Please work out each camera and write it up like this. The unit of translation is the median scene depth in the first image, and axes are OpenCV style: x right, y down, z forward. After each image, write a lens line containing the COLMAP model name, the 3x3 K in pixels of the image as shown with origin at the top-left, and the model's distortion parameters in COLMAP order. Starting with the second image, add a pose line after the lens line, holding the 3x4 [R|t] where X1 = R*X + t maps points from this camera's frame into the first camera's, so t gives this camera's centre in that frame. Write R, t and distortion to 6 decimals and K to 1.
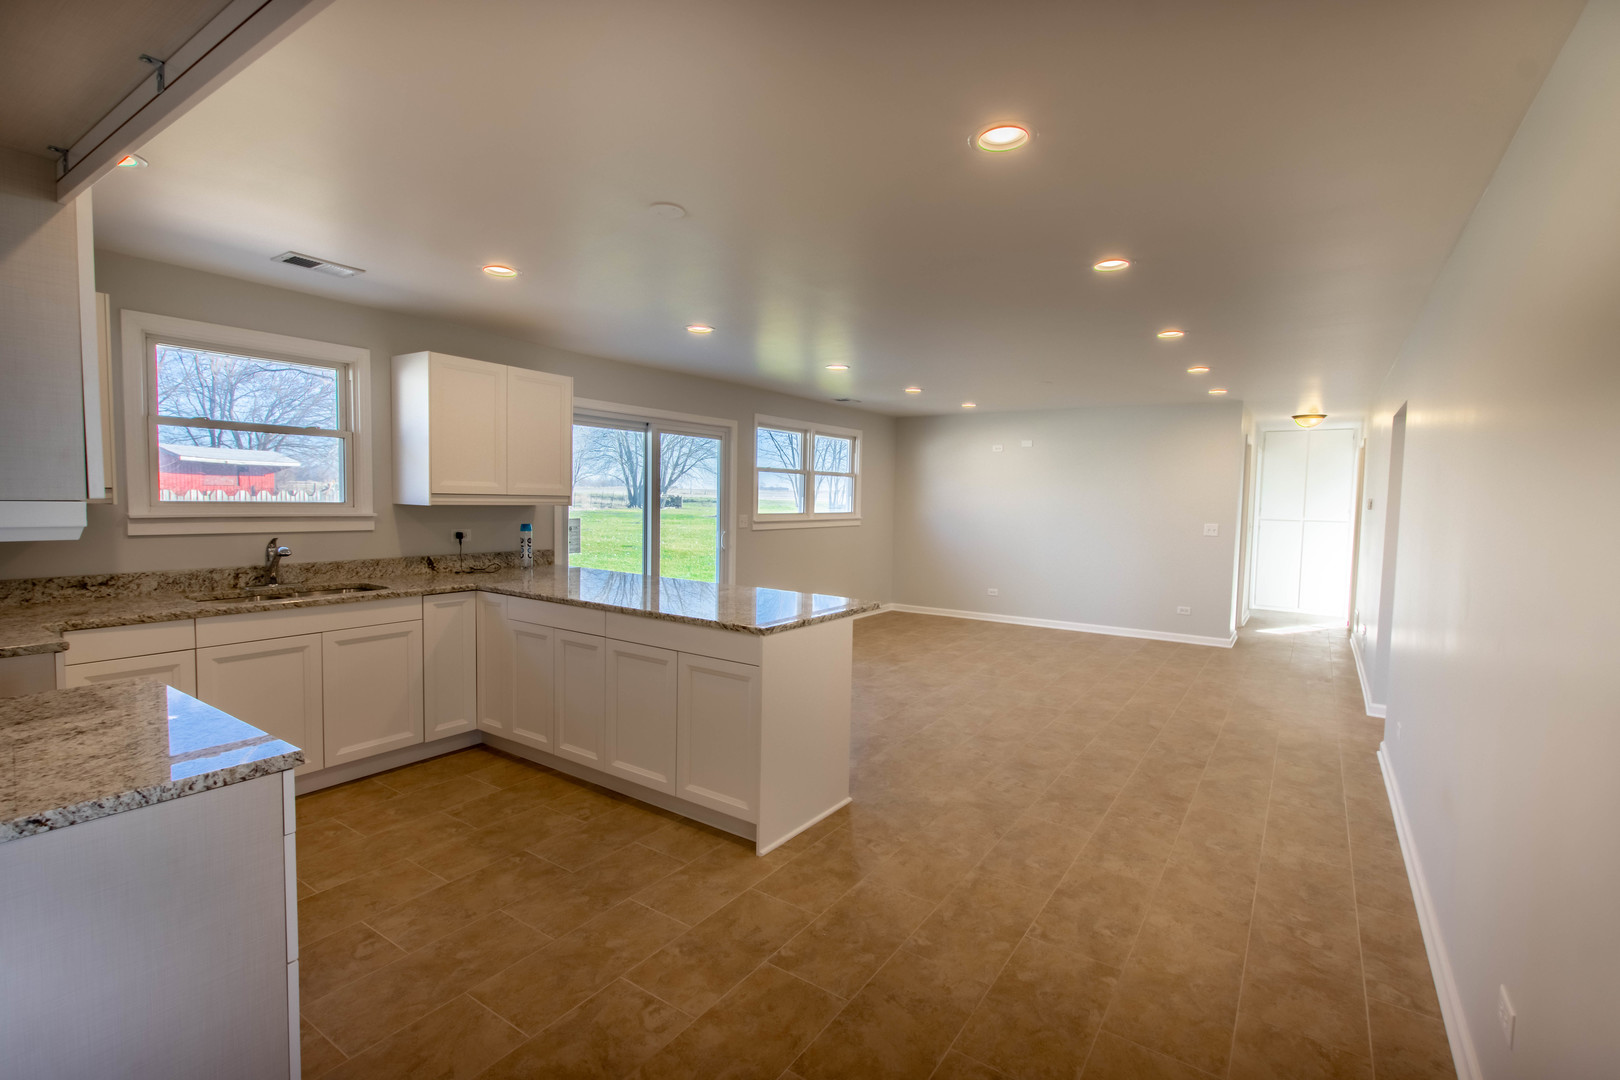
lens RADIAL K [[759.7, 0, 798.2], [0, 759.7, 539.3], [0, 0, 1]] dist [0.008642, -0.002535]
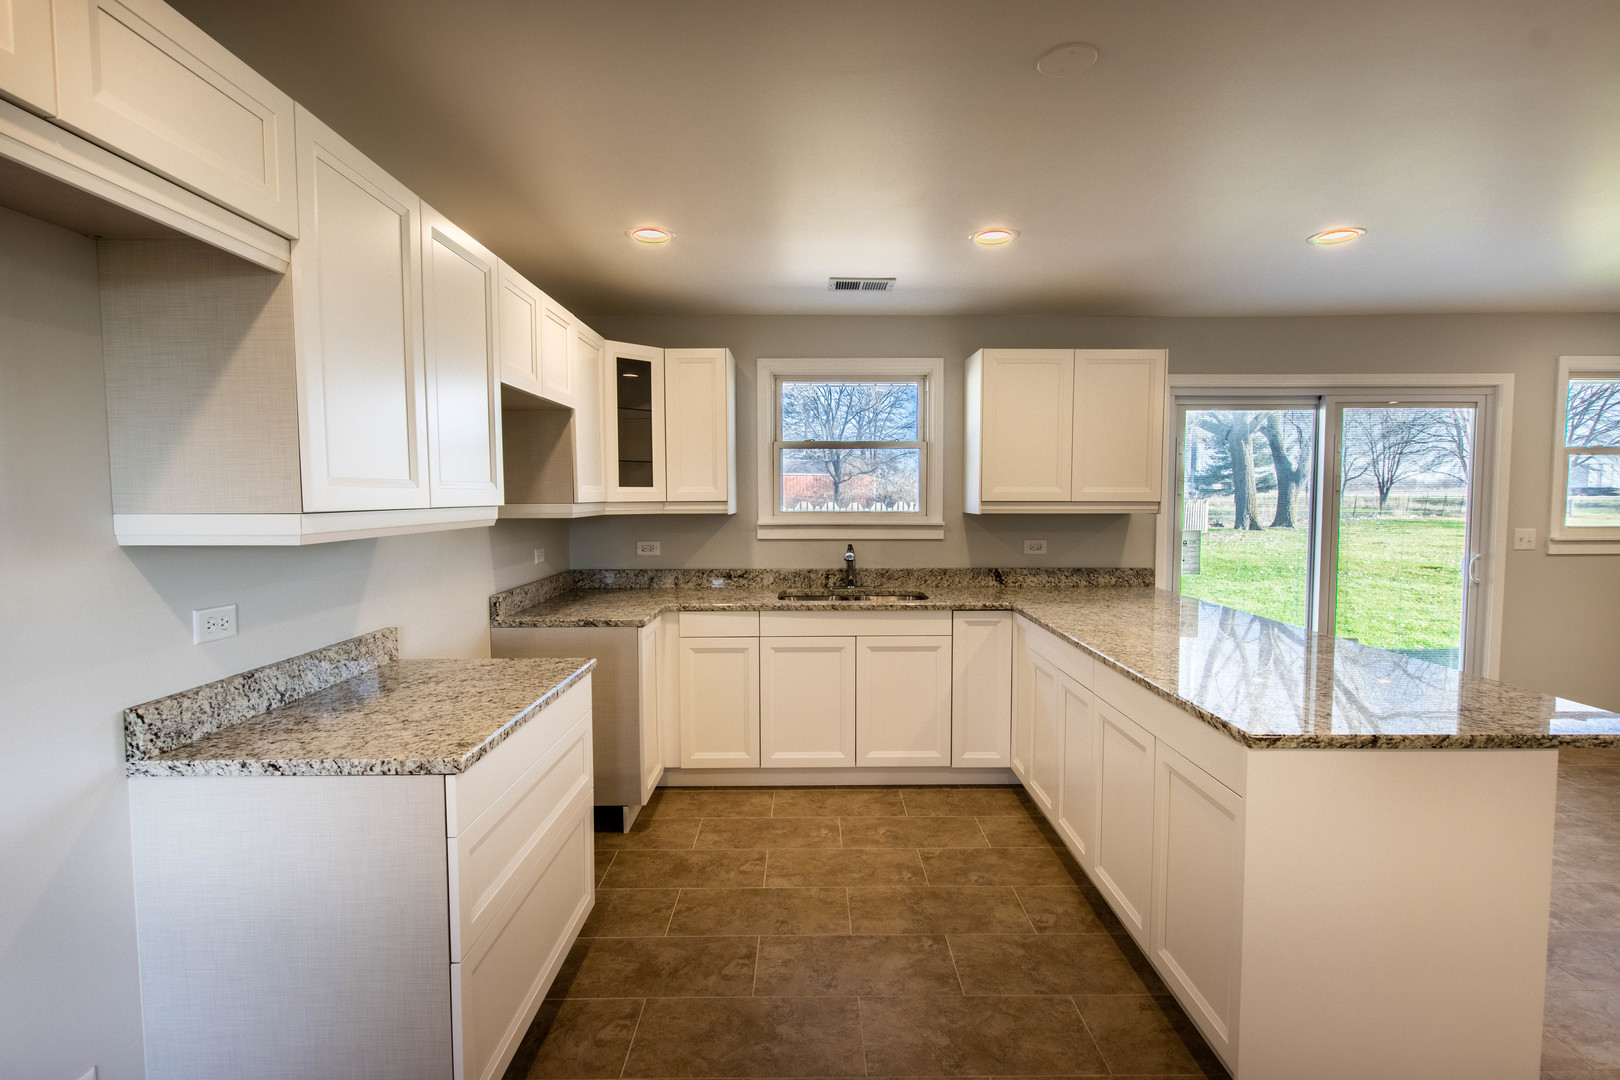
lens RADIAL K [[759.7, 0, 795.3], [0, 759.7, 539.7], [0, 0, 1]] dist [0.008642, -0.002535]
pose [[0.570686, 0.025424, -0.820775, 0.165626], [-0.033450, 0.999411, 0.007700, -0.014101], [0.820487, 0.023060, 0.571200, 0.307655]]
